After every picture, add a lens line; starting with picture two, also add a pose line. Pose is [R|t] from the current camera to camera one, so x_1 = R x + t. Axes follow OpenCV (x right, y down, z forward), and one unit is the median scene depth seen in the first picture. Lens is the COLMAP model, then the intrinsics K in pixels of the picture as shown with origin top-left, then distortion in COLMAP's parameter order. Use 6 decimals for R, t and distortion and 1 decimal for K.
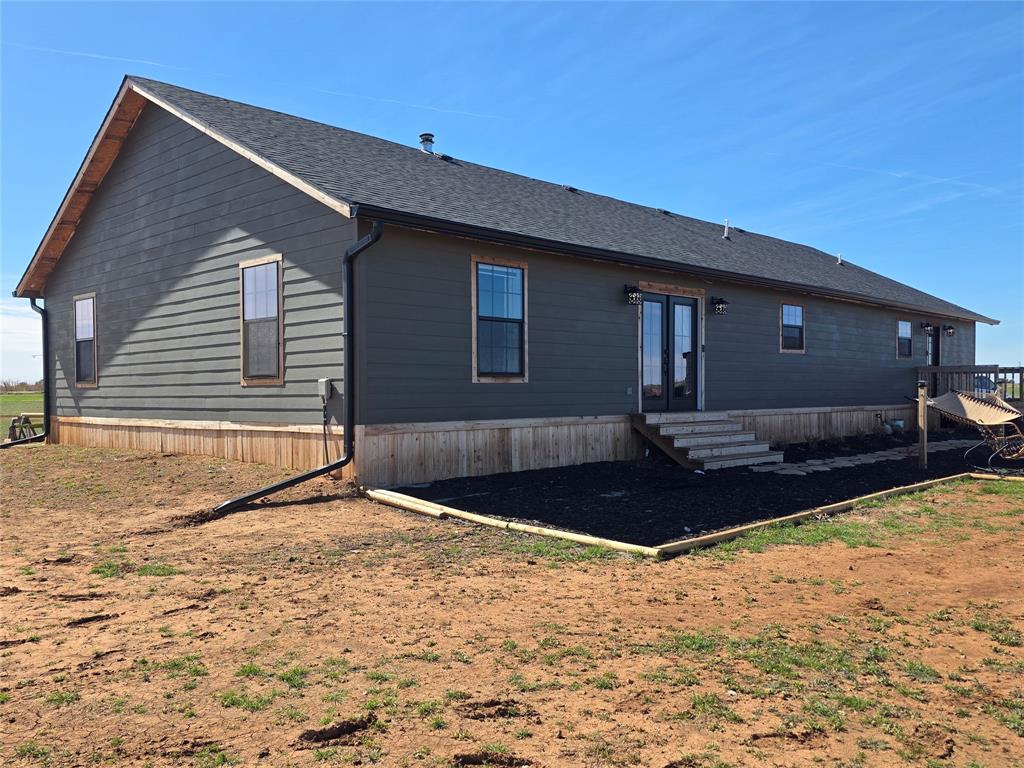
lens RADIAL K [[850.2, 0, 512.0], [0, 850.2, 384.0], [0, 0, 1]] dist [0.086447, -0.114701]
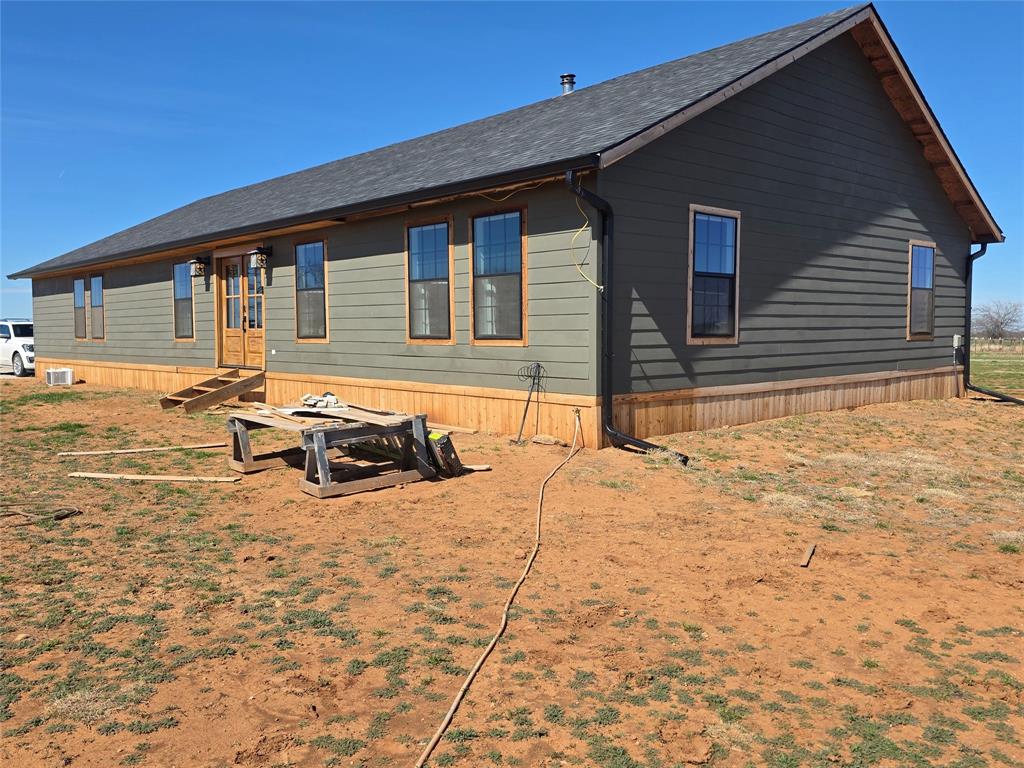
lens RADIAL K [[850.2, 0, 512.0], [0, 850.2, 384.0], [0, 0, 1]] dist [0.086447, -0.114701]
pose [[0.059834, -0.037770, 0.997494, -1.677287], [0.014855, 0.999207, 0.036944, 0.011495], [-0.998098, 0.012607, 0.060347, 1.580874]]
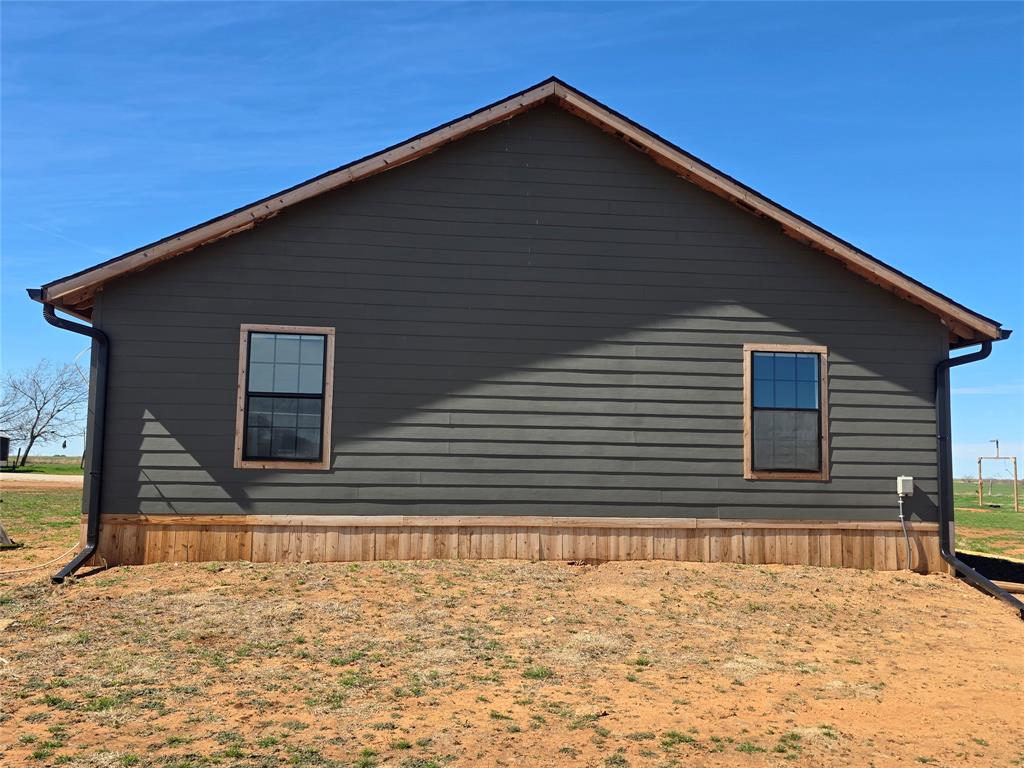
lens RADIAL K [[850.2, 0, 512.0], [0, 850.2, 384.0], [0, 0, 1]] dist [0.086447, -0.114701]
pose [[0.634762, 0.103994, 0.765677, -1.242155], [-0.026618, 0.993257, -0.112837, 0.012119], [-0.772249, 0.051244, 0.633250, 0.648672]]
